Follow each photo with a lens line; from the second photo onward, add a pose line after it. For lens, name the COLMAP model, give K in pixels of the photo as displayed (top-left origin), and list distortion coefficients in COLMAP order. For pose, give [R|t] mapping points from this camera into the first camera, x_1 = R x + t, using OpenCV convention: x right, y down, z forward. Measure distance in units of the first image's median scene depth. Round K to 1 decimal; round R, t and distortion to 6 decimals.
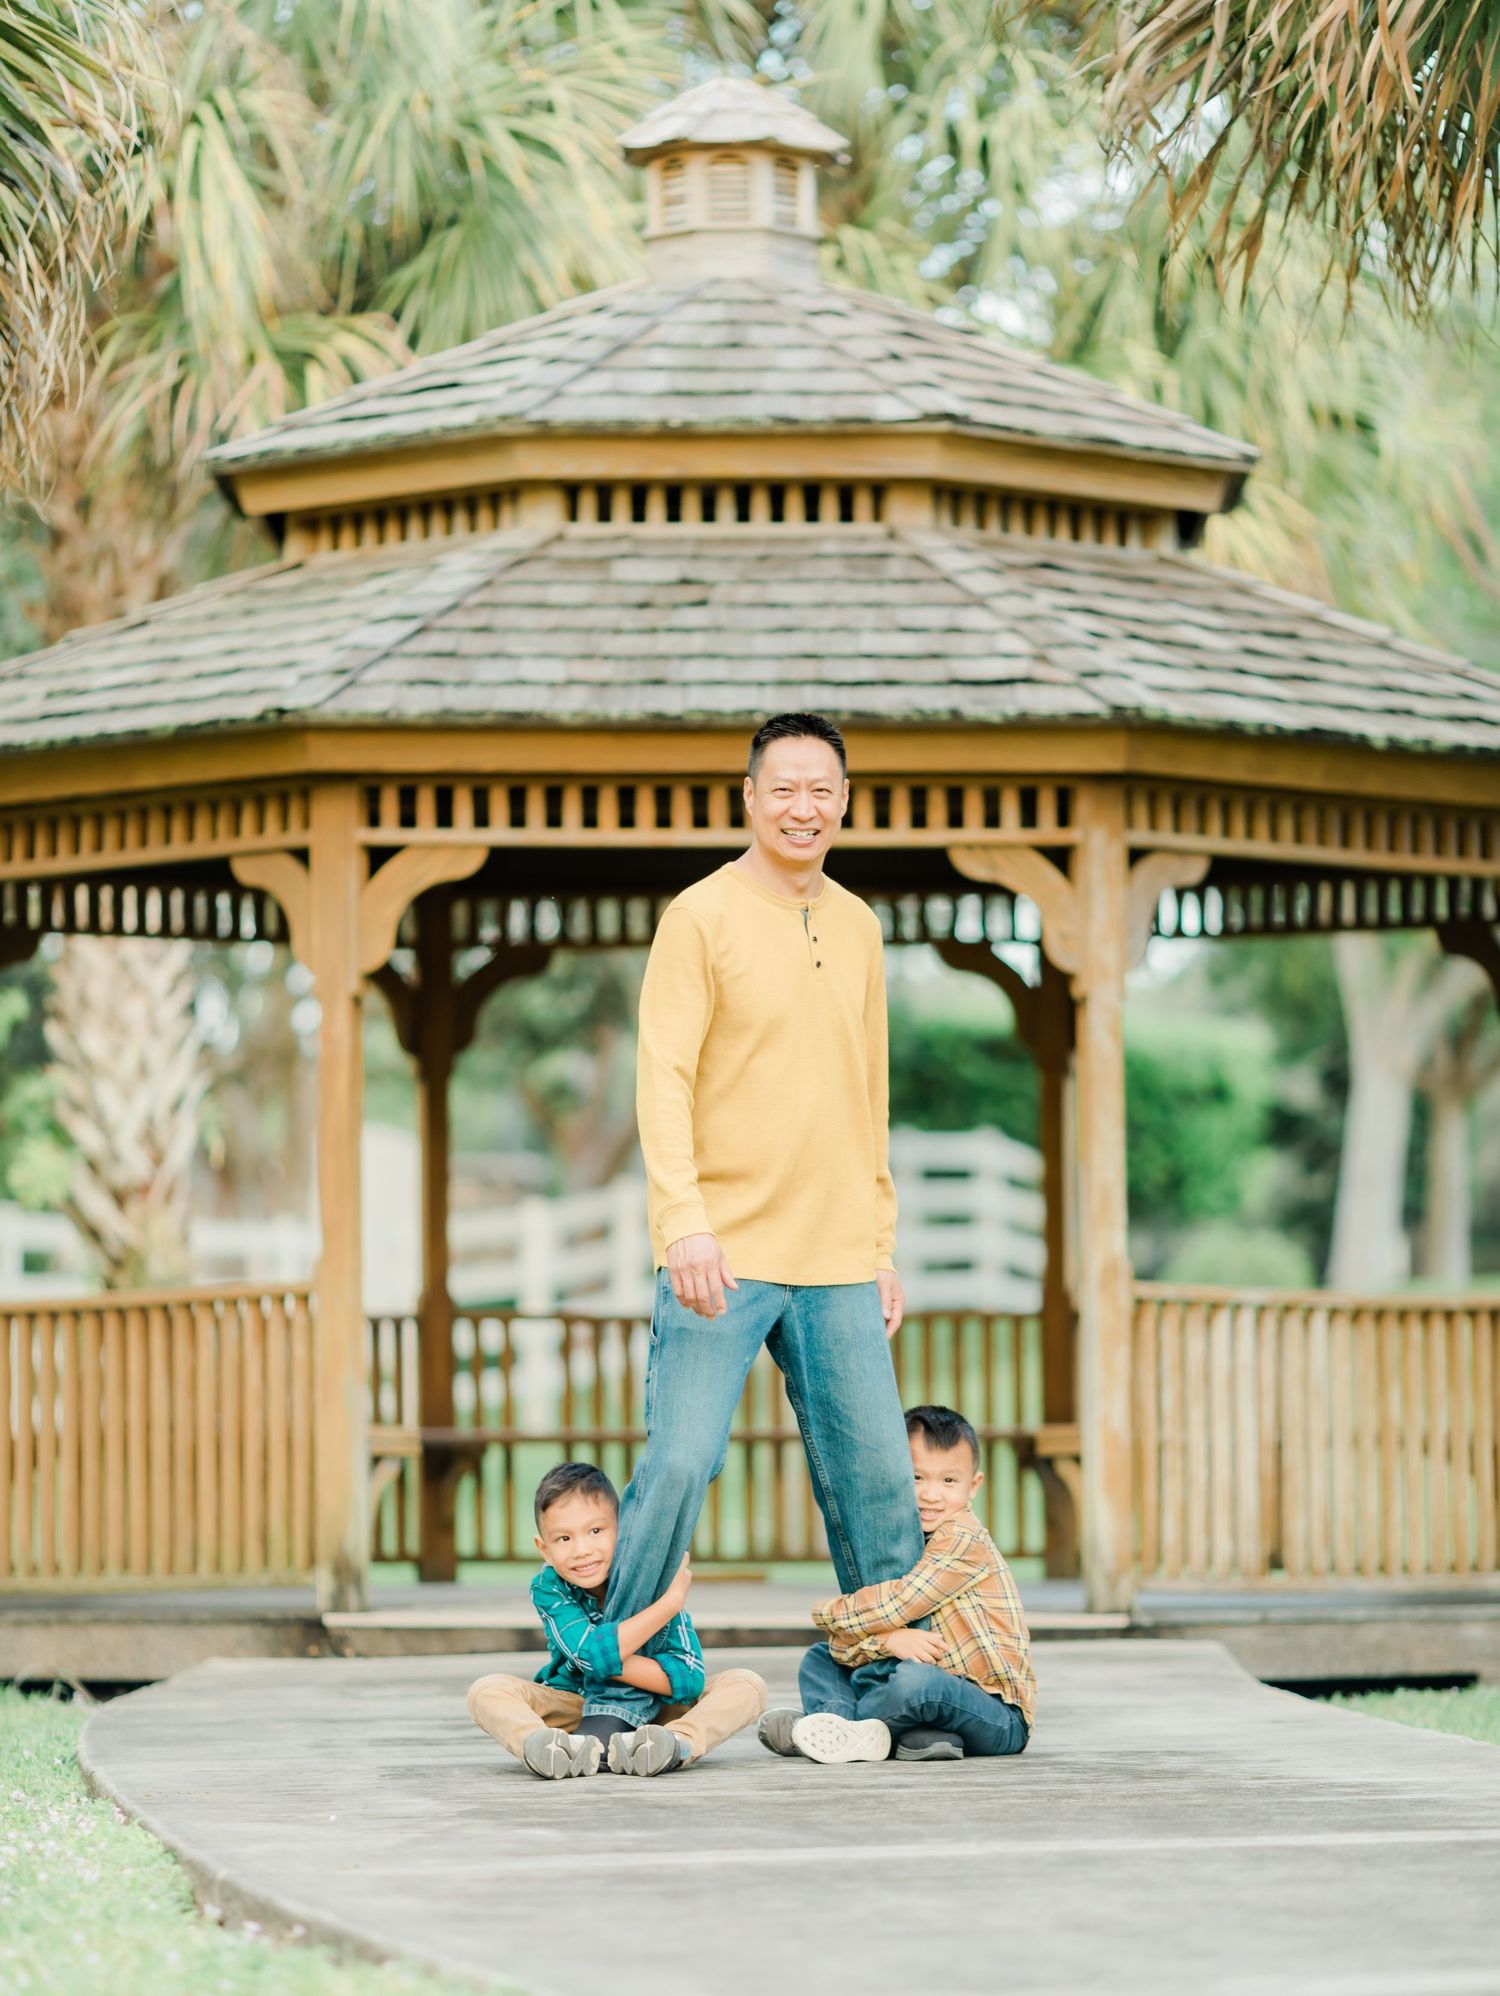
lens RADIAL K [[9546.6, 0, 750.0], [0, 9546.6, 998.0], [0, 0, 1]] dist [-4.780953, 0.339028]
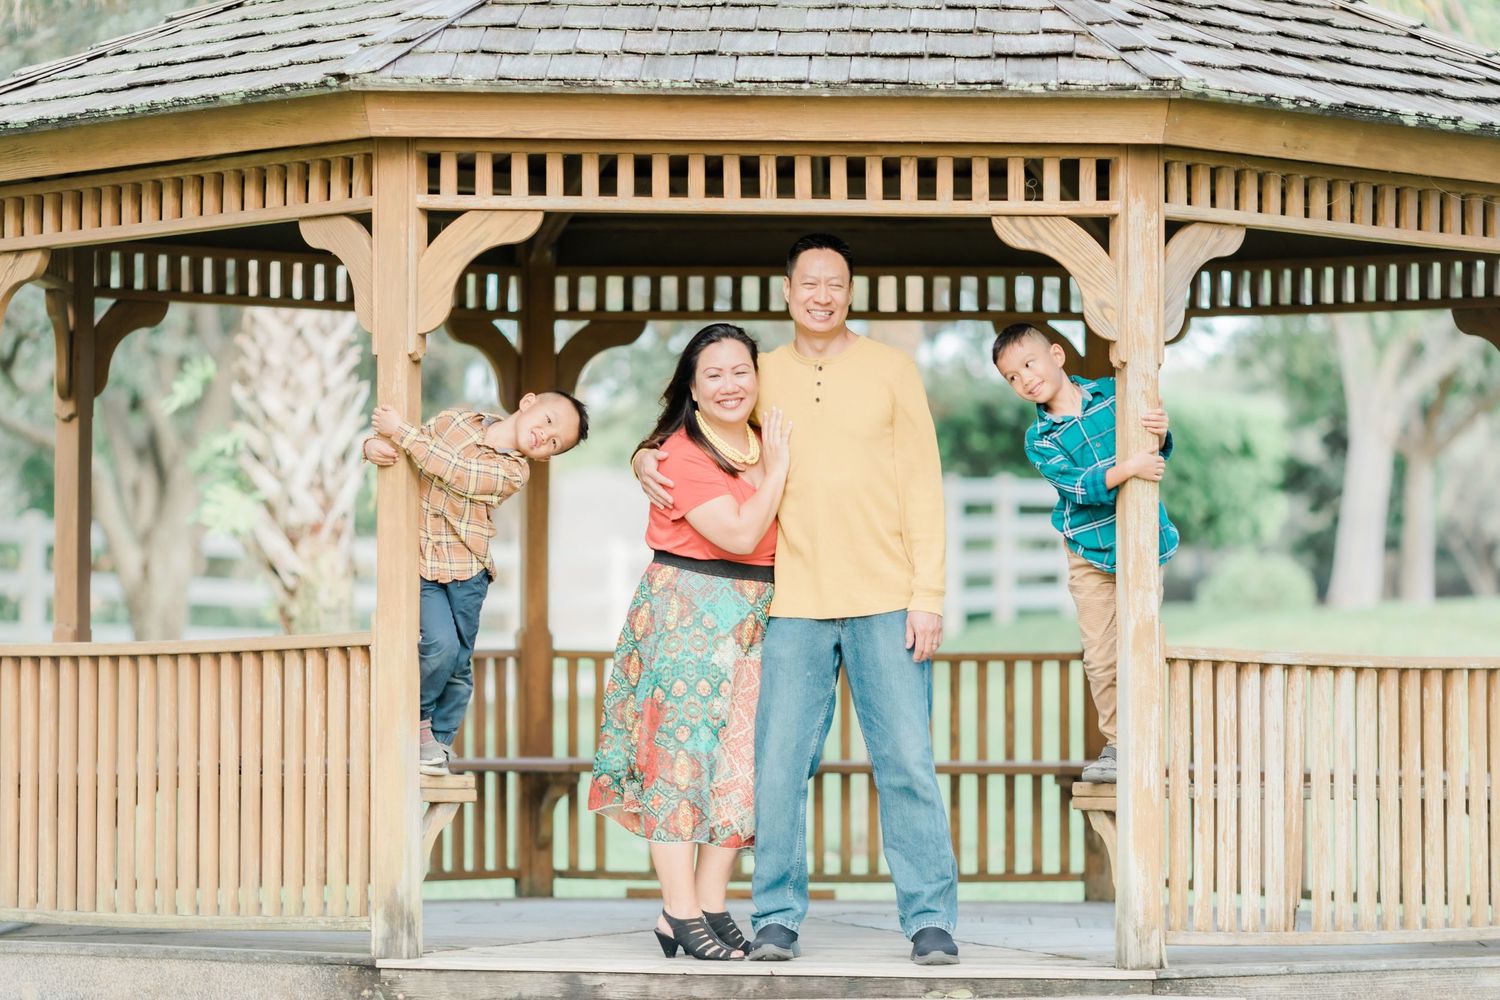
lens RADIAL K [[6170.9, 0, 747.0], [0, 6170.9, 386.5], [0, 0, 1]] dist [-2.086731, -5.056001]
pose [[0.999441, 0.010858, -0.031610, 0.015481], [-0.010817, 0.999940, 0.001473, 0.001664], [0.031624, -0.001130, 0.999499, 0.333046]]
